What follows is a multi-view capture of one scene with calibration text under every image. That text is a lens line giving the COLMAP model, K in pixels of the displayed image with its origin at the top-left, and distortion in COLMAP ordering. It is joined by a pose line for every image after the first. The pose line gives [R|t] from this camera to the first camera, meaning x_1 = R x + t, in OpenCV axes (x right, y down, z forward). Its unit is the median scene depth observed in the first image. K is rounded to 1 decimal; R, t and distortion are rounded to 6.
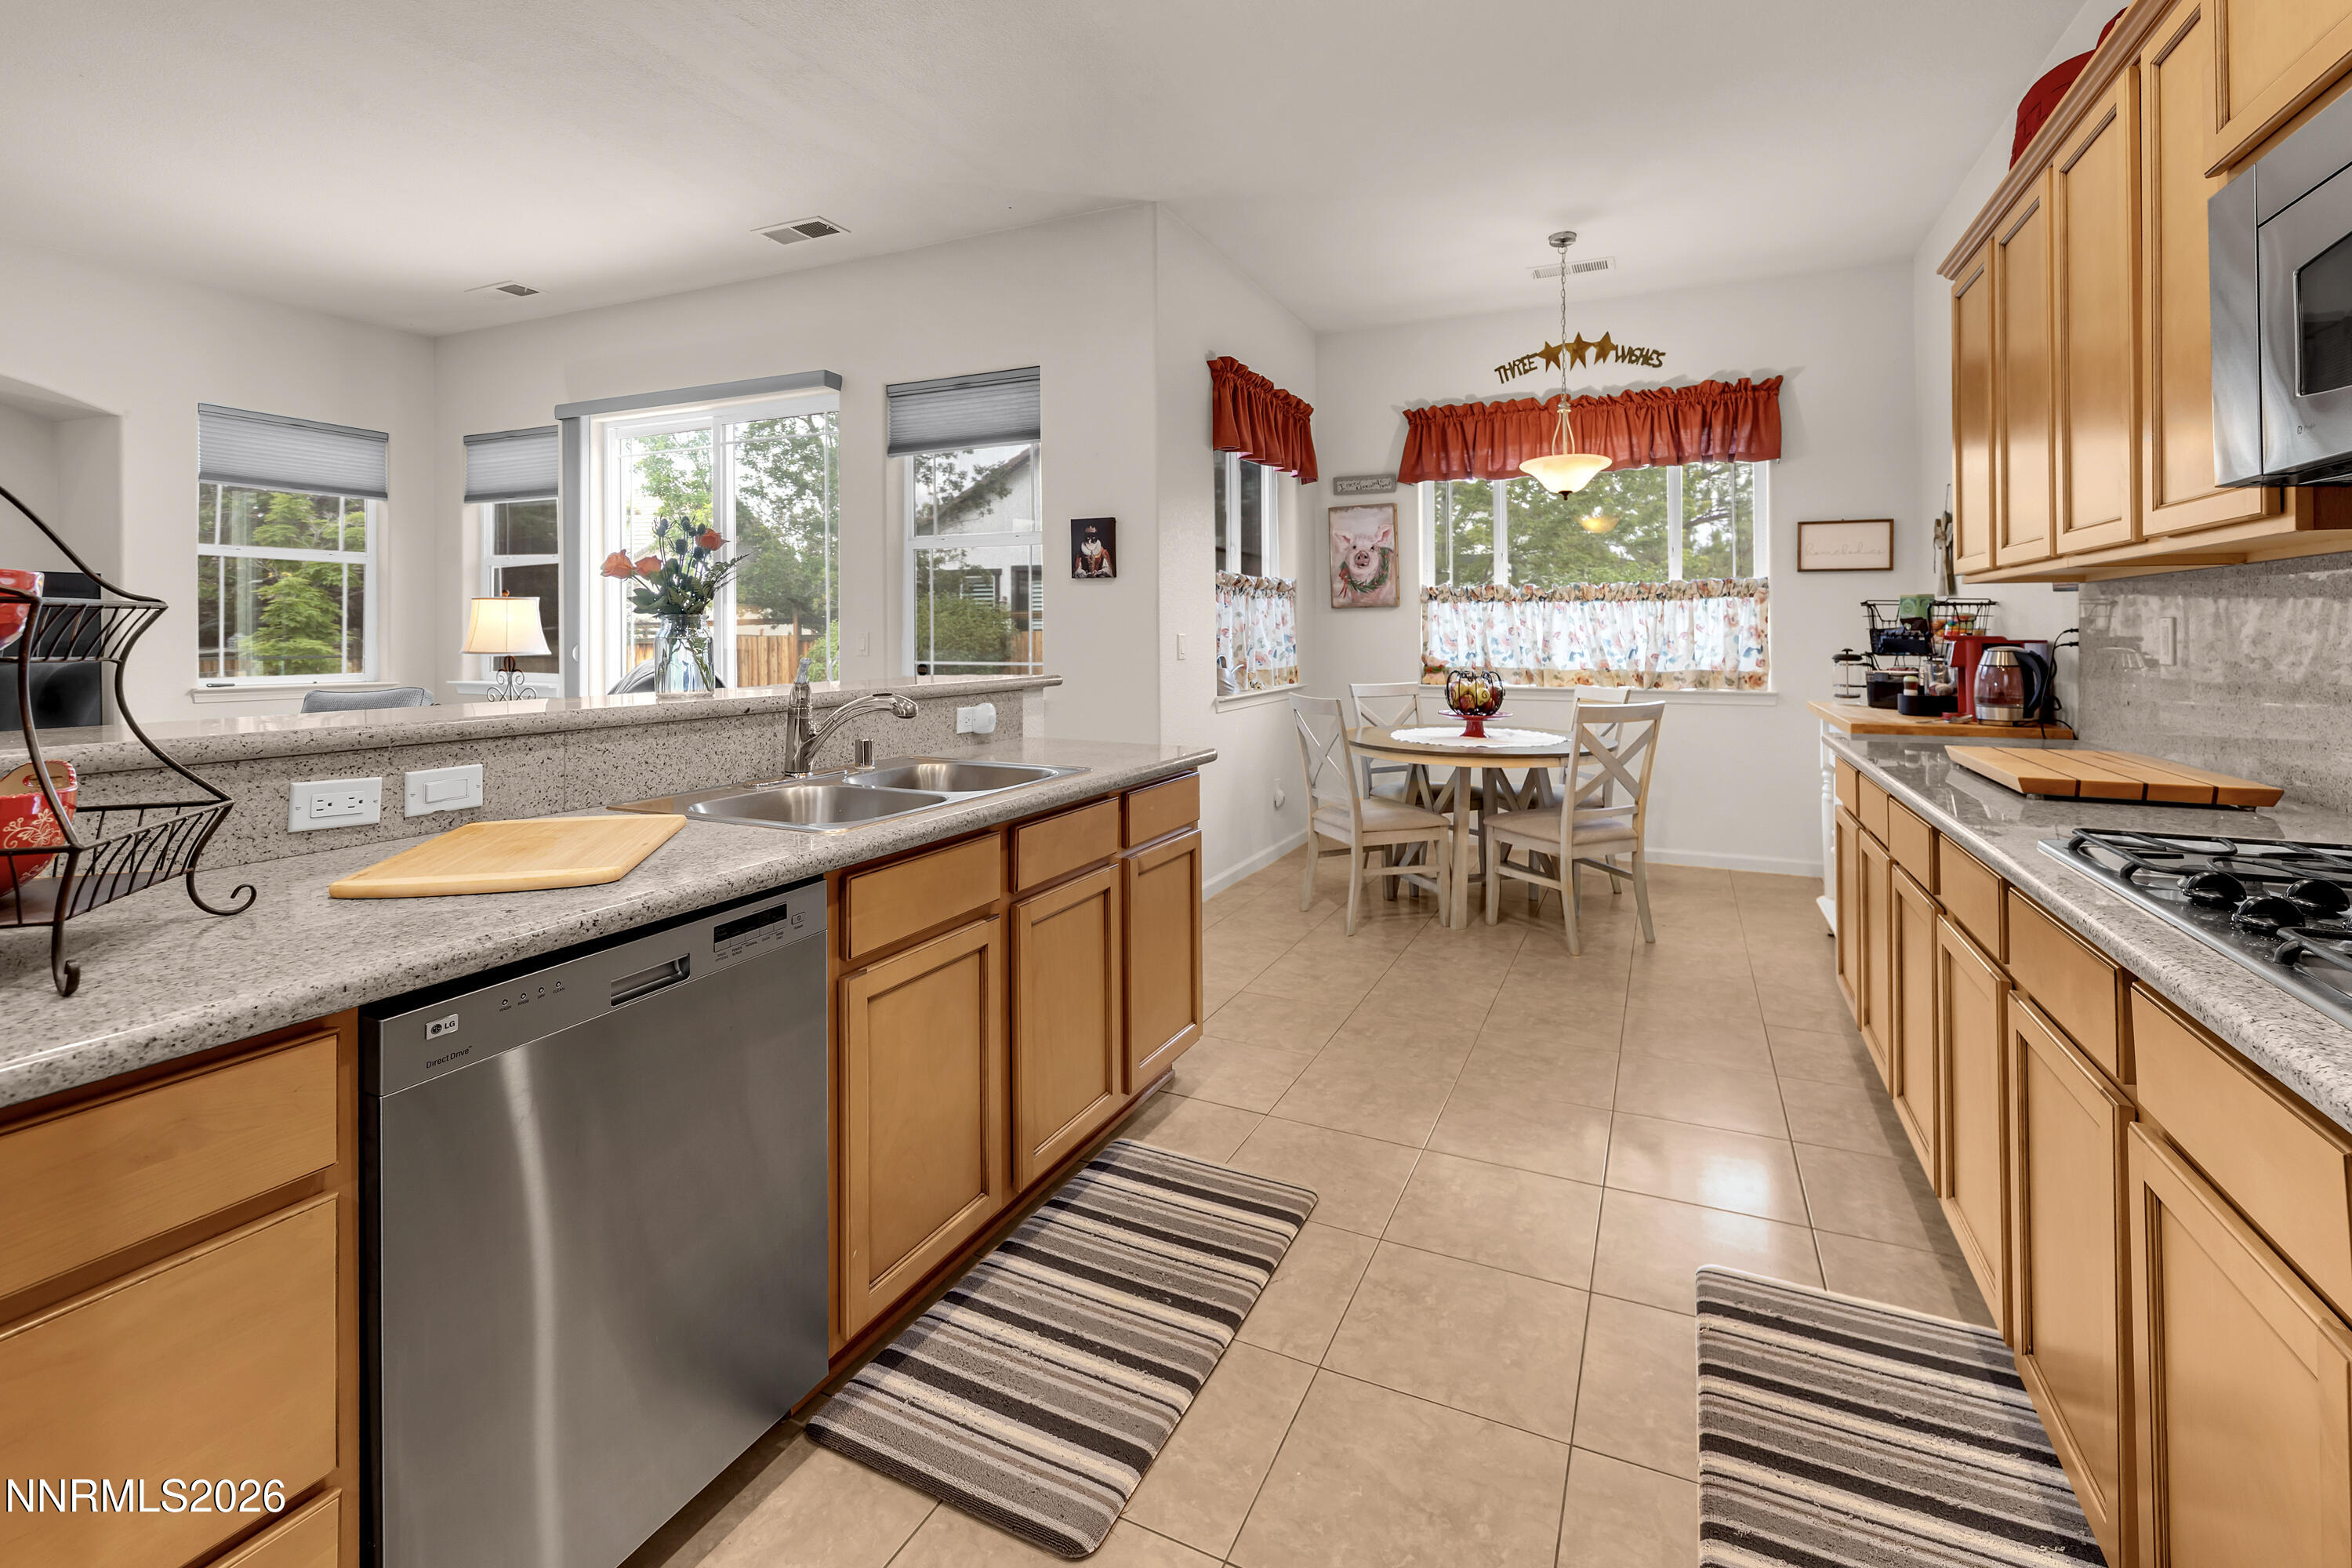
lens RADIAL K [[1018.3, 0, 1199.6], [0, 1018.3, 674.8], [0, 0, 1]] dist [0.008737, 0.000172]
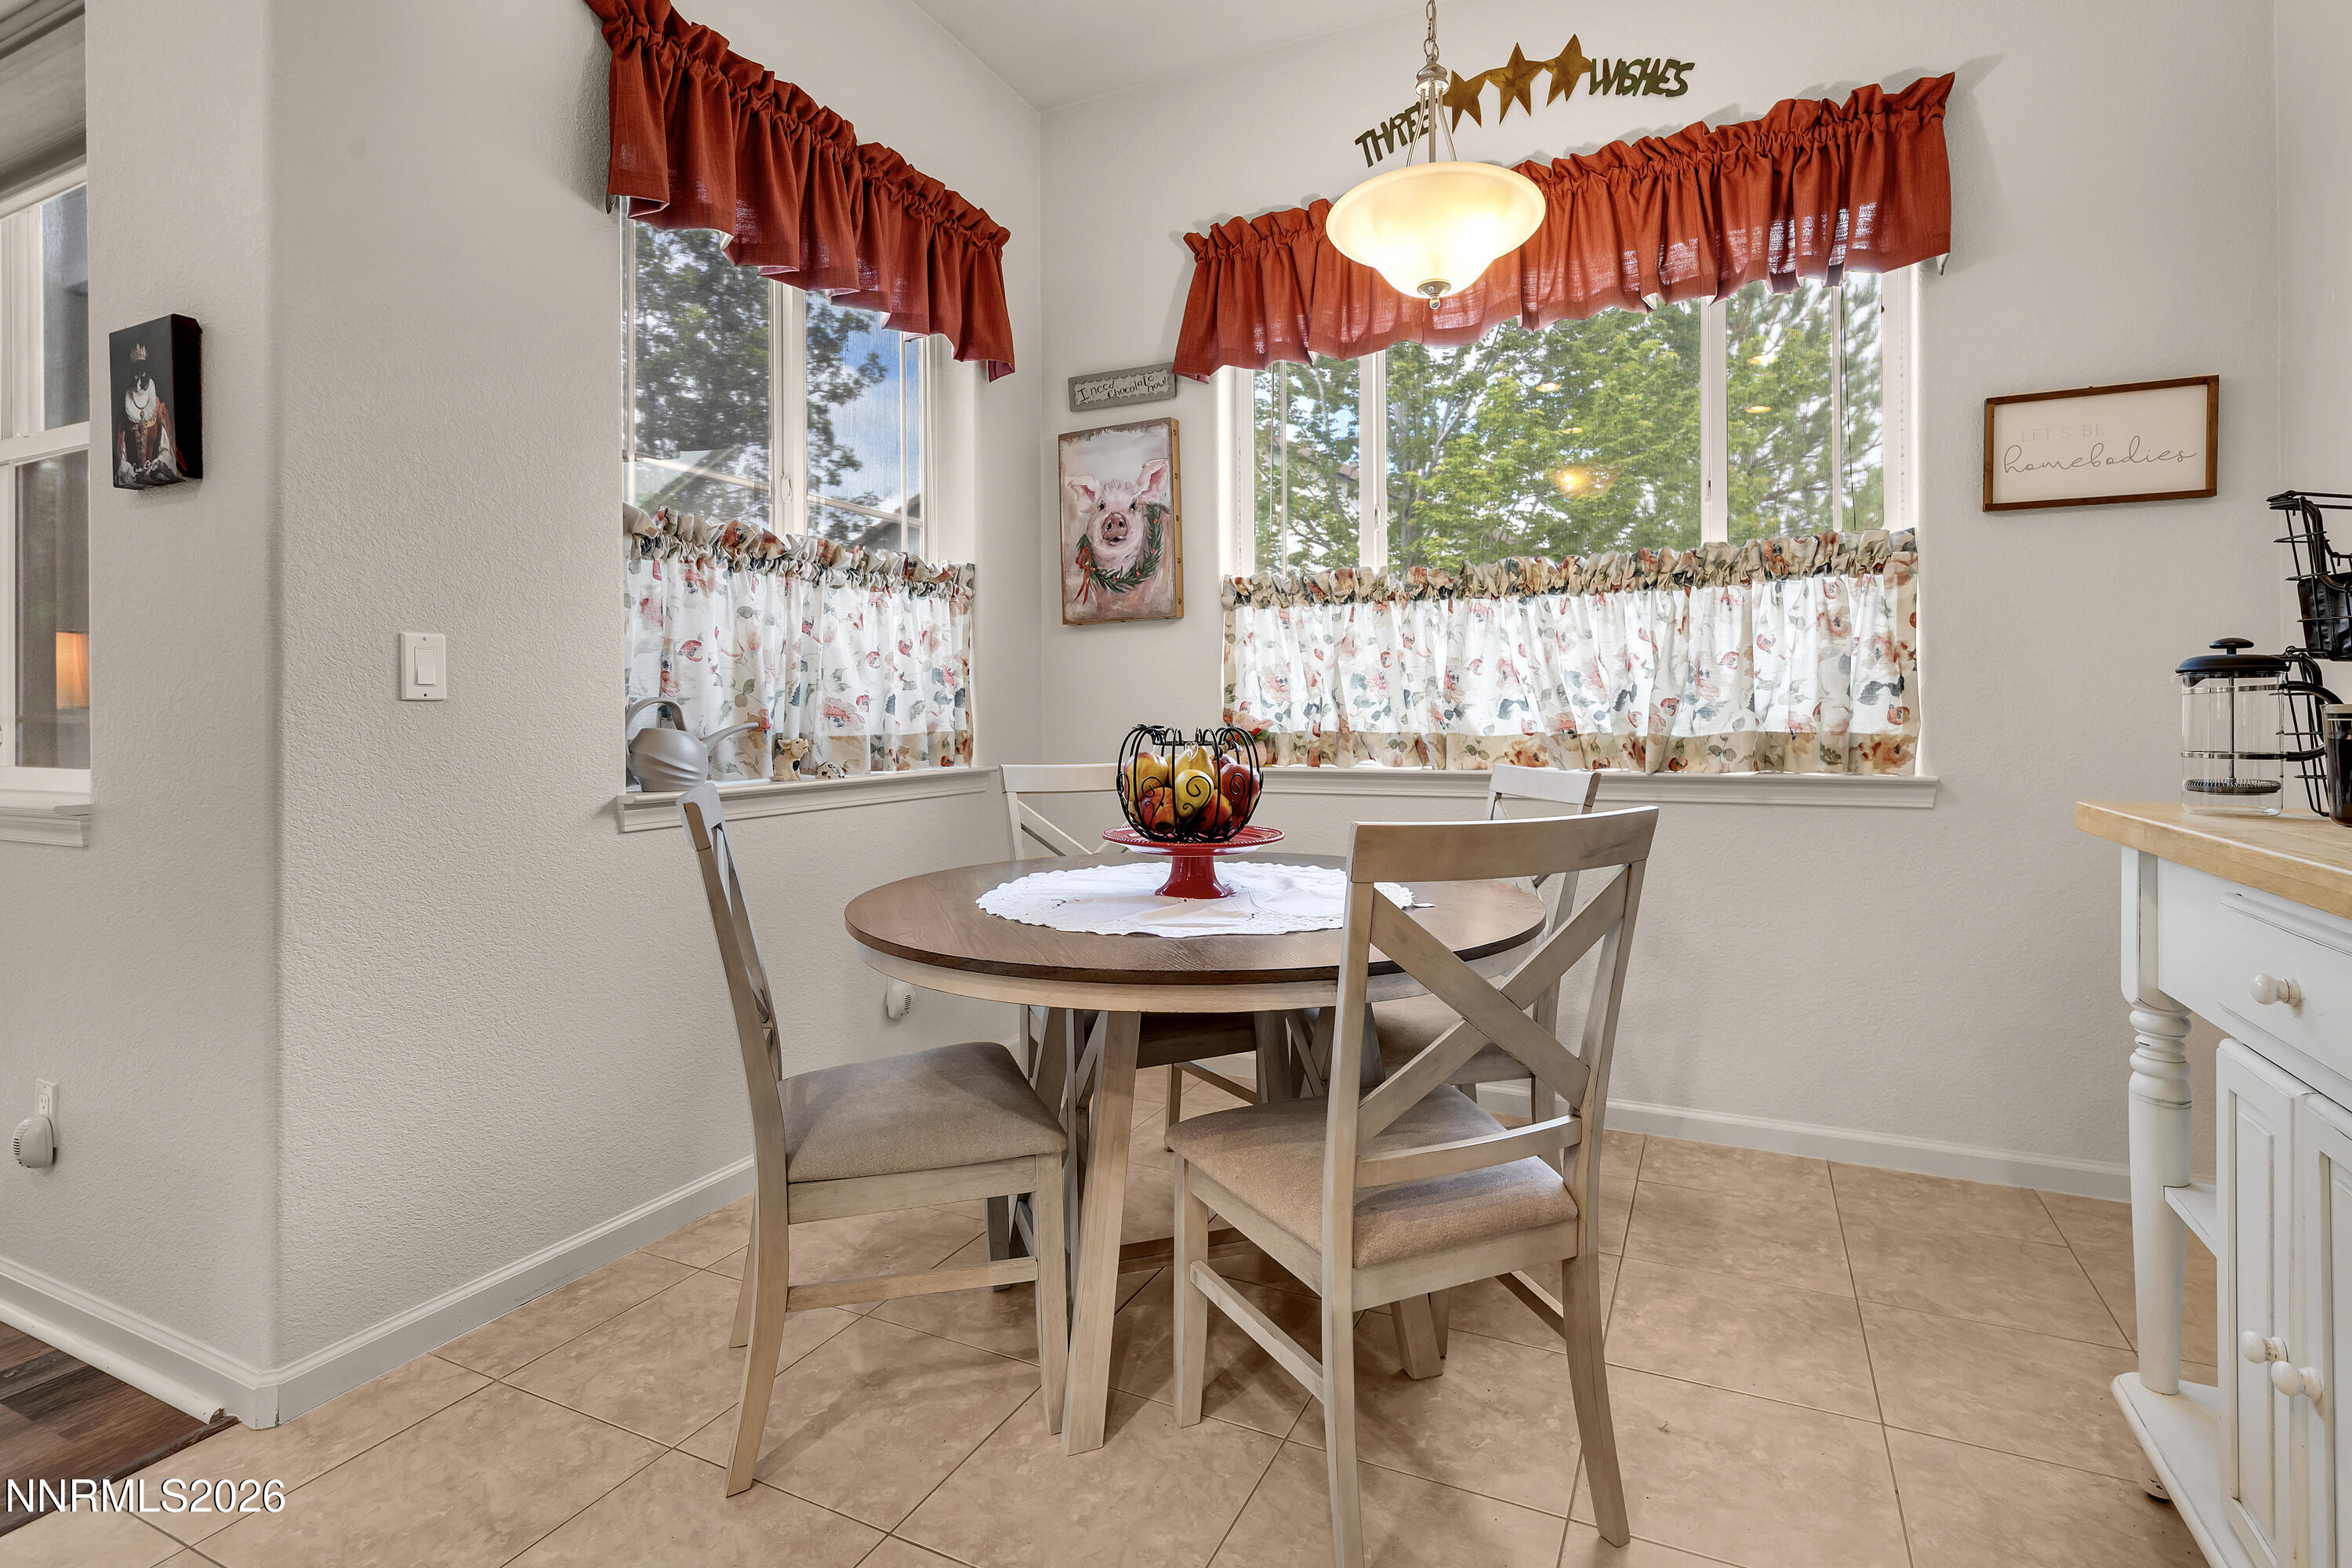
lens RADIAL K [[1138.5, 0, 1174.4], [0, 1138.5, 780.4], [0, 0, 1]] dist [0.004696, -0.000321]
pose [[0.999710, -0.004356, -0.023675, 0.225991], [0.004698, 0.999885, 0.014406, 0.008623], [0.023610, -0.014513, 0.999616, 0.459237]]
